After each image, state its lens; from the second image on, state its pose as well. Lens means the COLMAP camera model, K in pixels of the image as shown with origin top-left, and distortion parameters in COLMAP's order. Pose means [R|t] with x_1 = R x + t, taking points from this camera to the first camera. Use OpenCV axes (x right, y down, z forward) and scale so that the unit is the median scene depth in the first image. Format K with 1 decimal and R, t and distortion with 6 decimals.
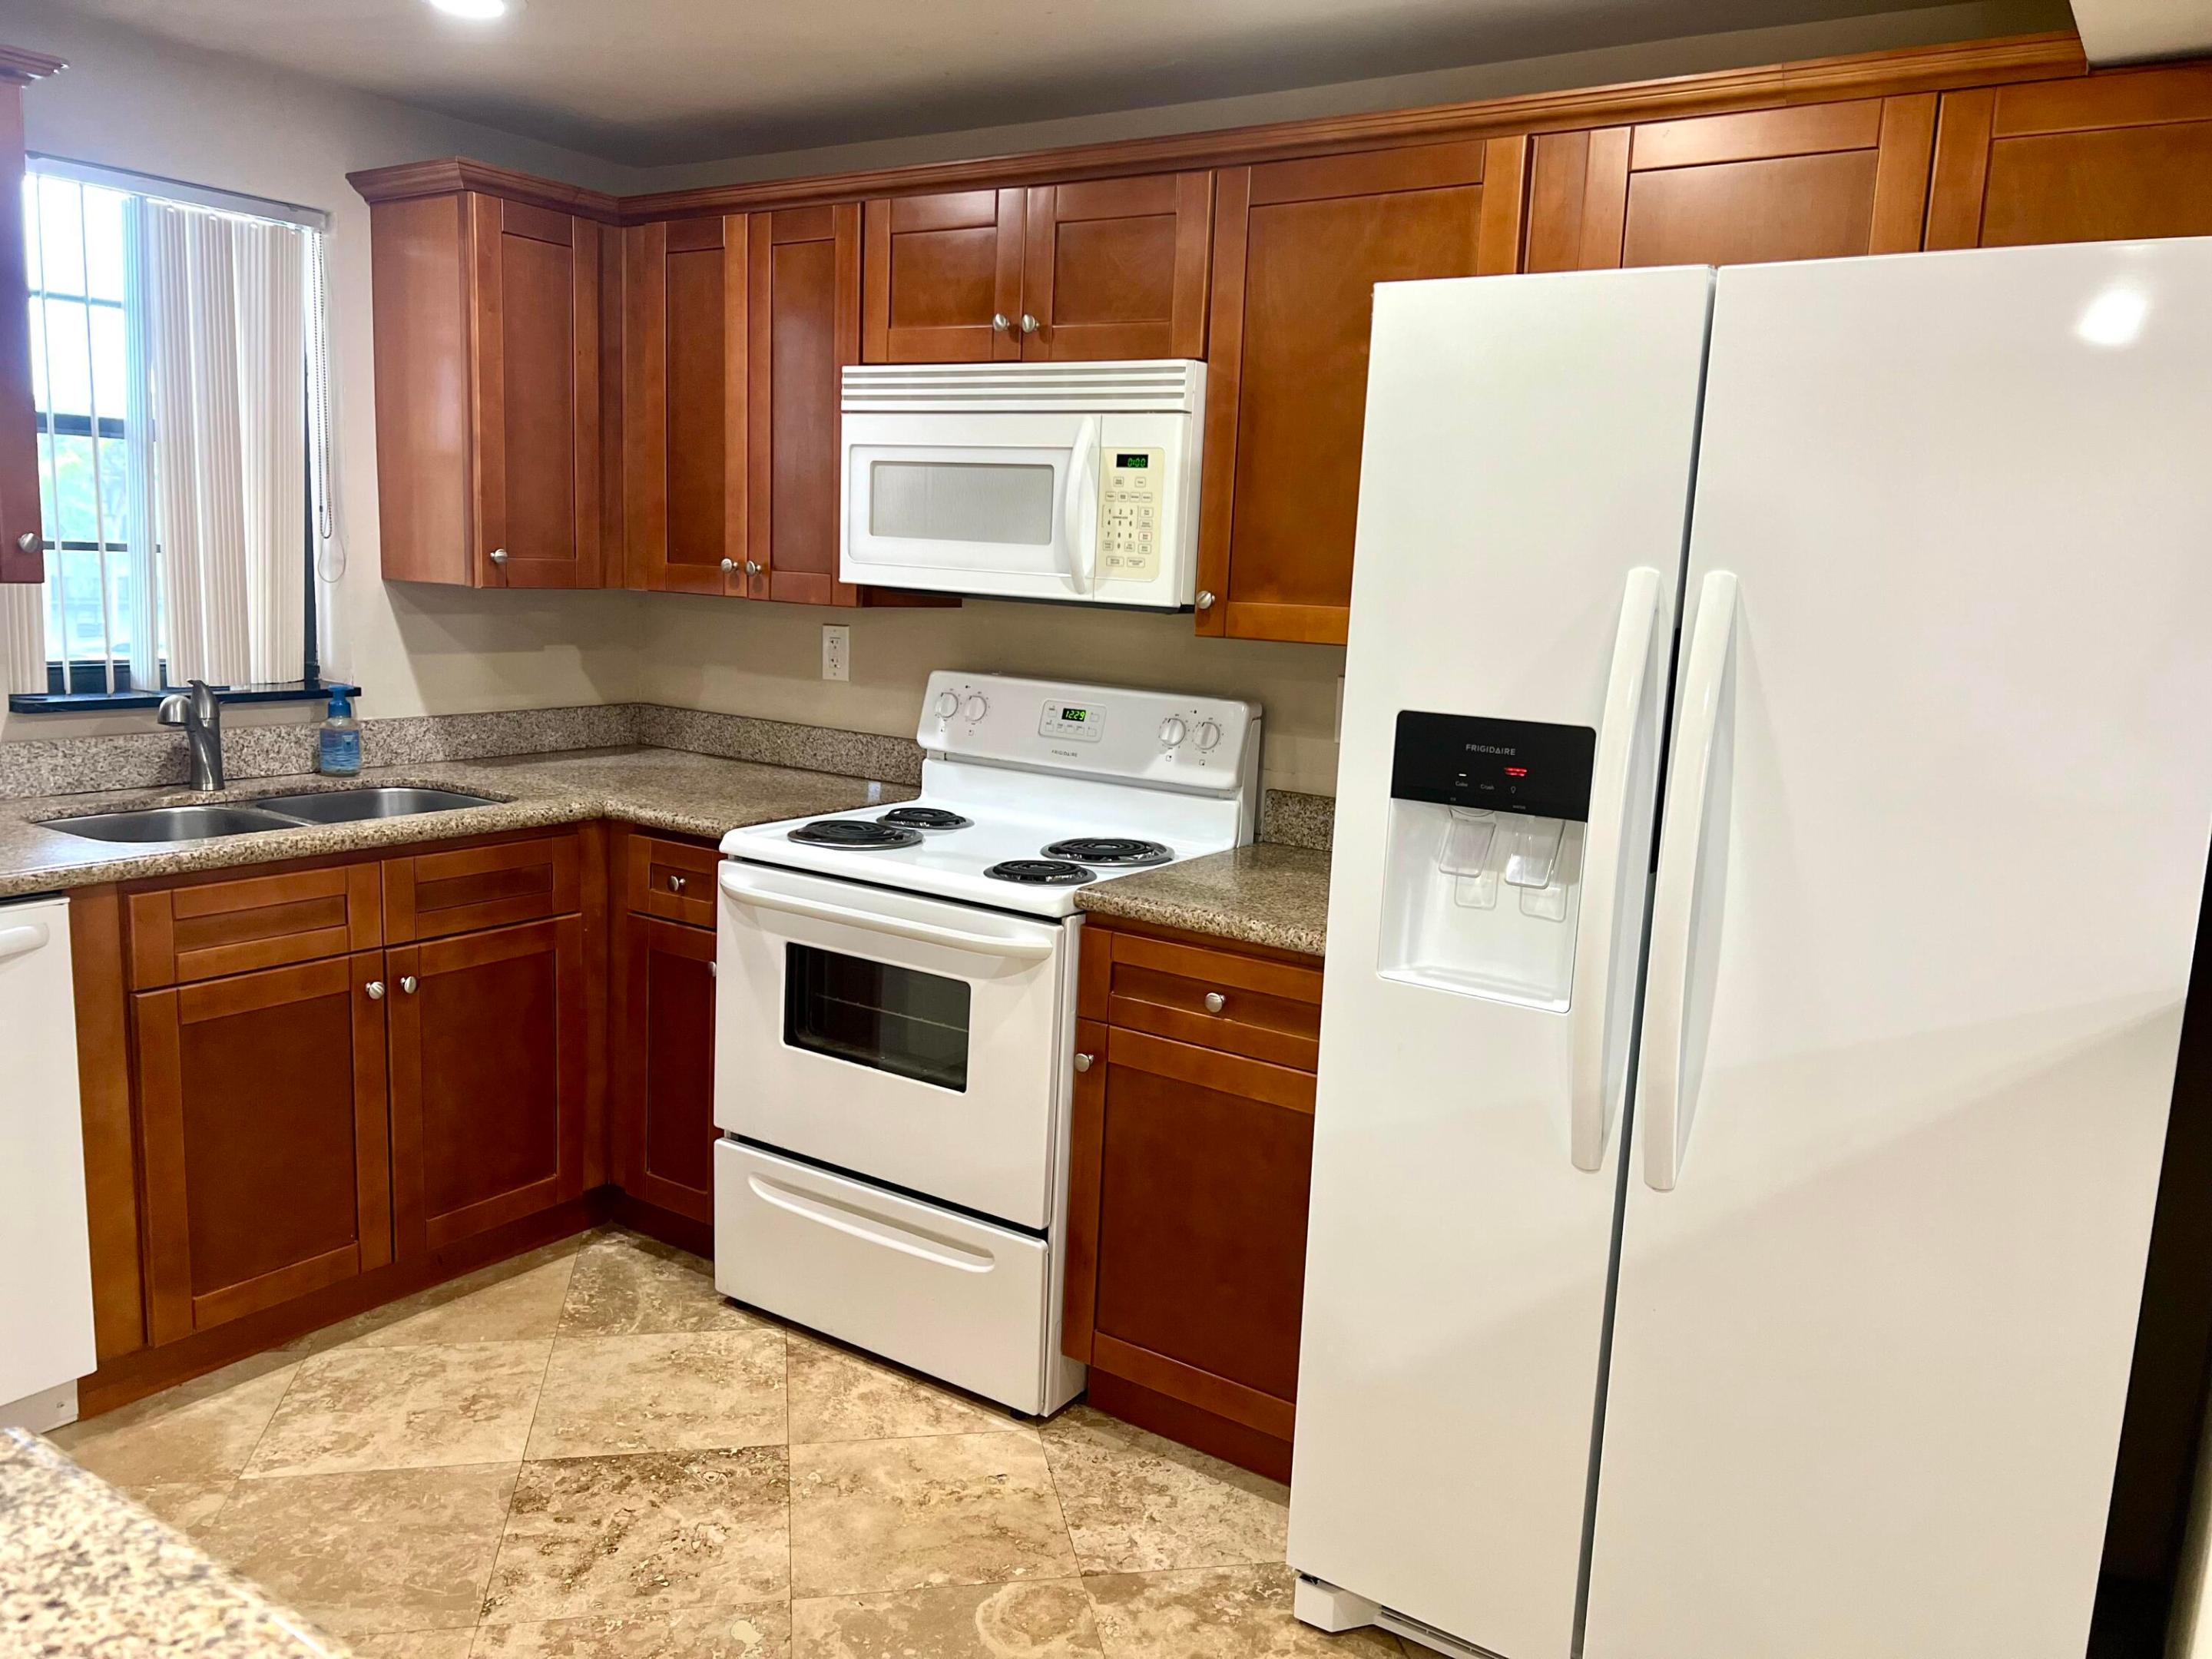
lens RADIAL K [[1656.1, 0, 1106.0], [0, 1656.1, 829.5], [0, 0, 1]] dist [0.061769, -0.060679]
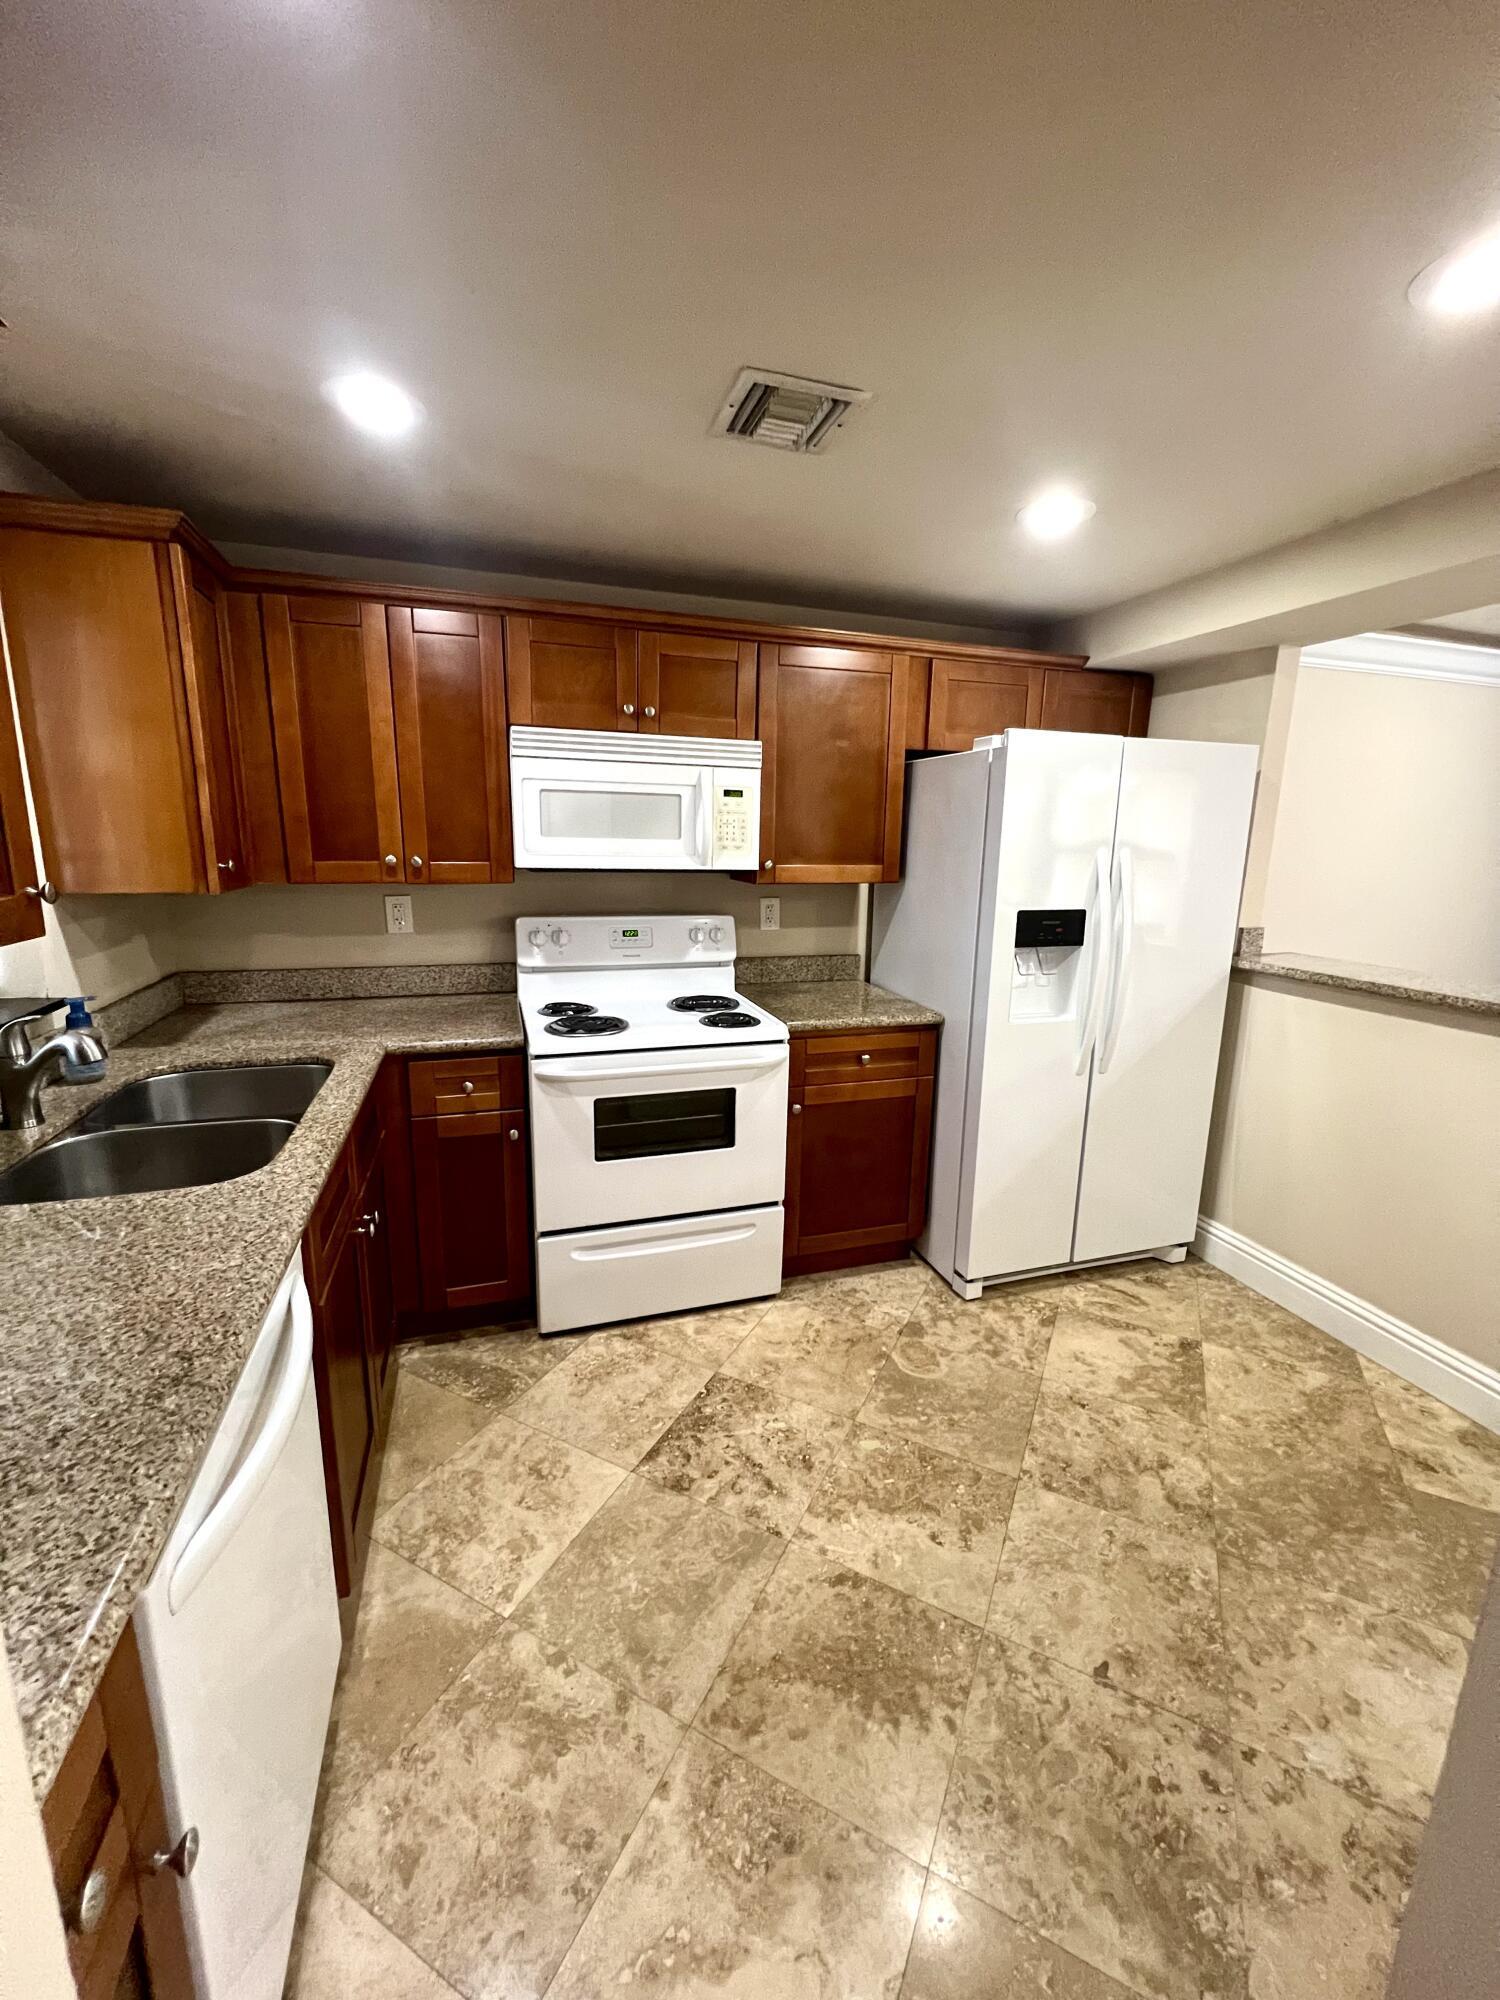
lens RADIAL K [[799.5, 0, 753.9], [0, 799.5, 994.3], [0, 0, 1]] dist [0.000860, 0.000183]
pose [[0.619484, -0.191001, 0.761418, -0.694512], [0.140191, 0.981274, 0.132093, -0.115608], [-0.772390, 0.024914, 0.634660, 0.416931]]
